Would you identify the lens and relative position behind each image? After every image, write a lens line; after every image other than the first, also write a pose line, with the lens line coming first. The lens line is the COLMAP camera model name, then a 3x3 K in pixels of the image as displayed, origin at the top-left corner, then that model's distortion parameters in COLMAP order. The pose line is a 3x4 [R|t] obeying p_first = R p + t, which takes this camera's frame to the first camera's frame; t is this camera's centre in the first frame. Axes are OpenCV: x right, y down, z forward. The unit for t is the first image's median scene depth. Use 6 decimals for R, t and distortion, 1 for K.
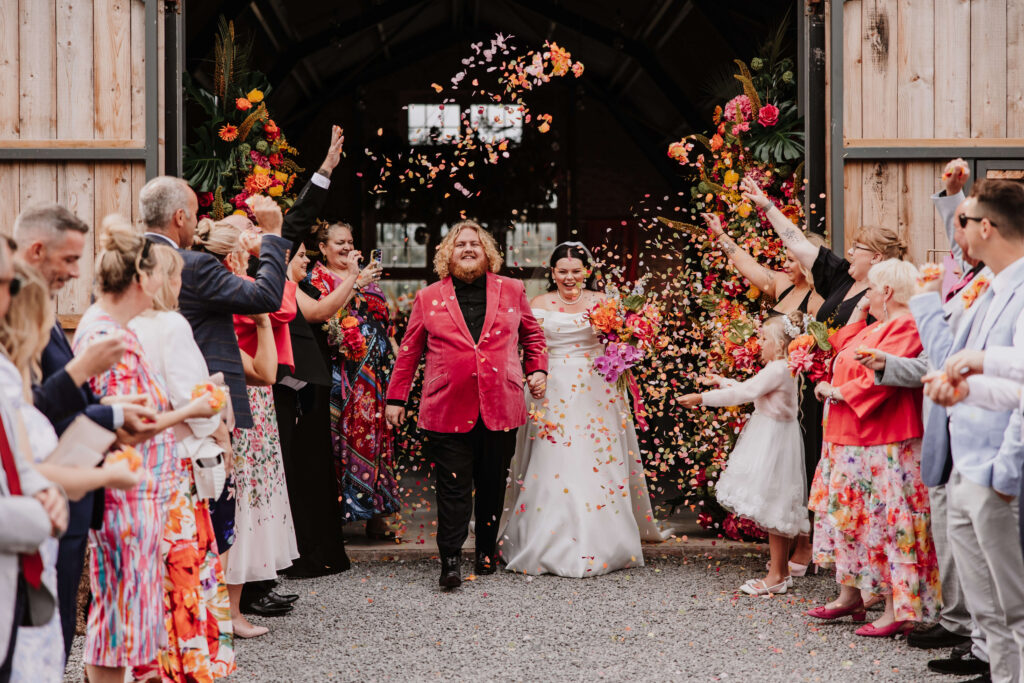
lens RADIAL K [[1714.7, 0, 512.0], [0, 1714.7, 341.5], [0, 0, 1]] dist [-0.015894, 0.085107]
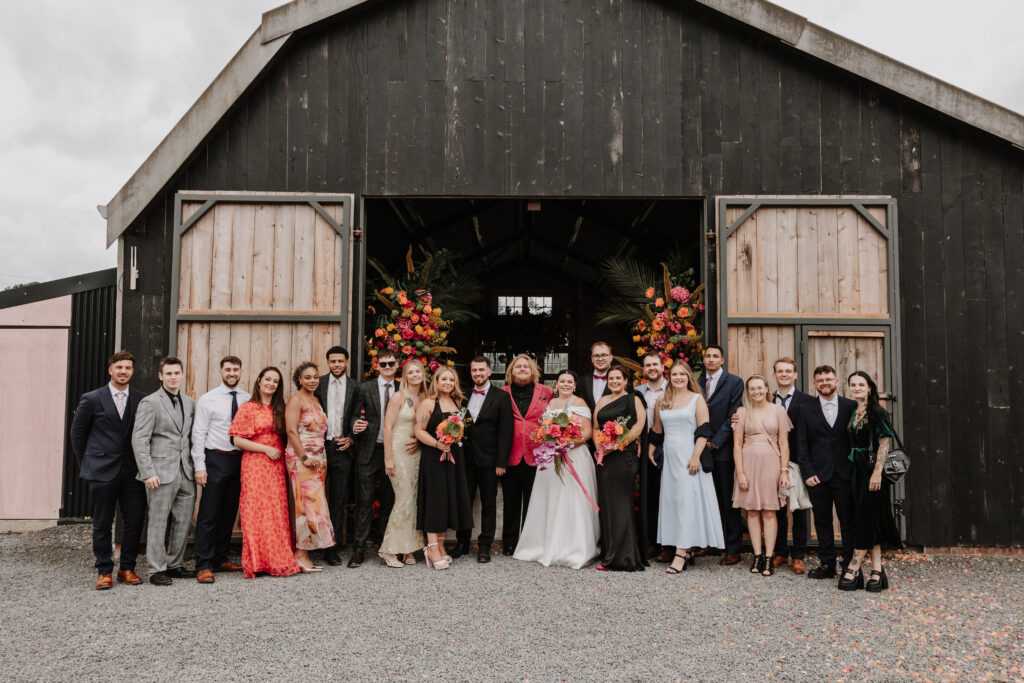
lens RADIAL K [[1714.7, 0, 512.0], [0, 1714.7, 341.5], [0, 0, 1]] dist [-0.015894, 0.085107]
pose [[0.999959, 0.007291, -0.005438, -0.023016], [-0.007776, 0.995409, -0.095392, 0.086549], [0.004717, 0.095430, 0.995425, -0.802552]]
